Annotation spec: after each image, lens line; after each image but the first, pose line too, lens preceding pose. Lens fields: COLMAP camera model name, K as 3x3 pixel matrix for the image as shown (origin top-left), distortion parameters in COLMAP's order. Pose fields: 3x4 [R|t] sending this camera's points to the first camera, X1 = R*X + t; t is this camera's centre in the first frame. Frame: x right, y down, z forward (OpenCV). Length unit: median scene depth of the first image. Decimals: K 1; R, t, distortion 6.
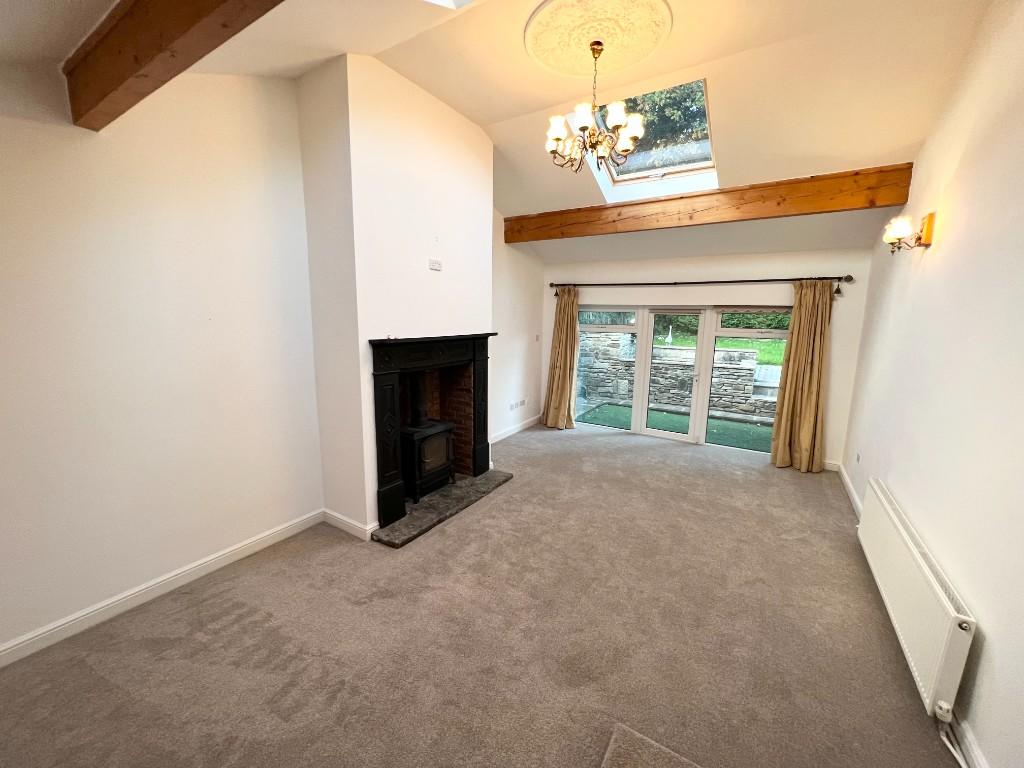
lens RADIAL K [[410.9, 0, 513.5], [0, 410.9, 382.2], [0, 0, 1]] dist [-0.002430, -0.000027]
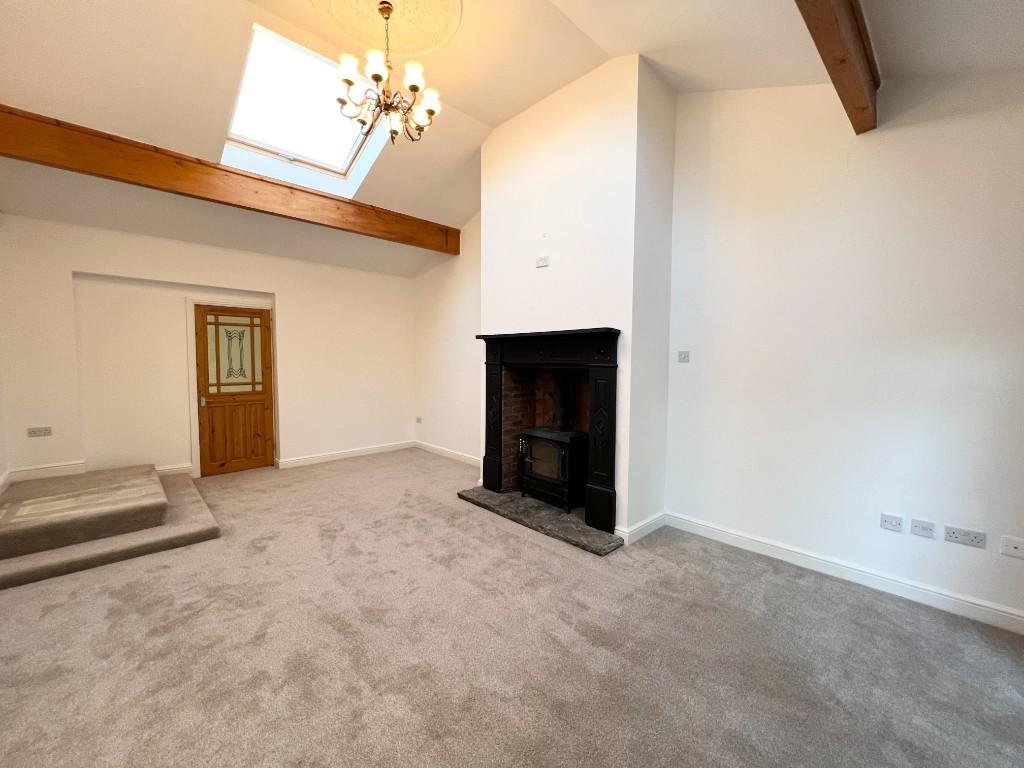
lens RADIAL K [[413.5, 0, 509.2], [0, 413.5, 380.2], [0, 0, 1]] dist [-0.000844, 0.000013]
pose [[-0.254930, 0.040212, -0.966123, 0.727919], [-0.168460, 0.982009, 0.085325, -0.072324], [0.952172, 0.184505, -0.243570, 1.117187]]
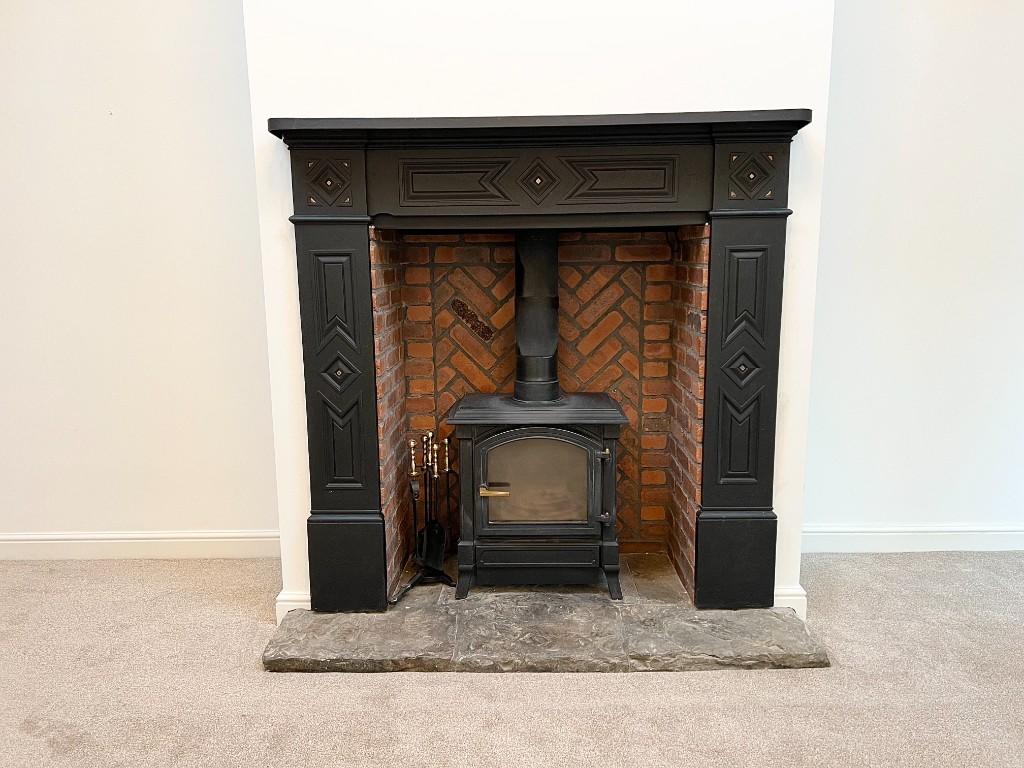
lens RADIAL K [[828.0, 0, 509.1], [0, 828.0, 384.9], [0, 0, 1]] dist [0.019605, -0.001280]
pose [[0.519259, 0.159894, -0.839526, 0.363038], [-0.122361, 0.986131, 0.112134, 0.017610], [0.845812, 0.044499, 0.531622, 0.609137]]
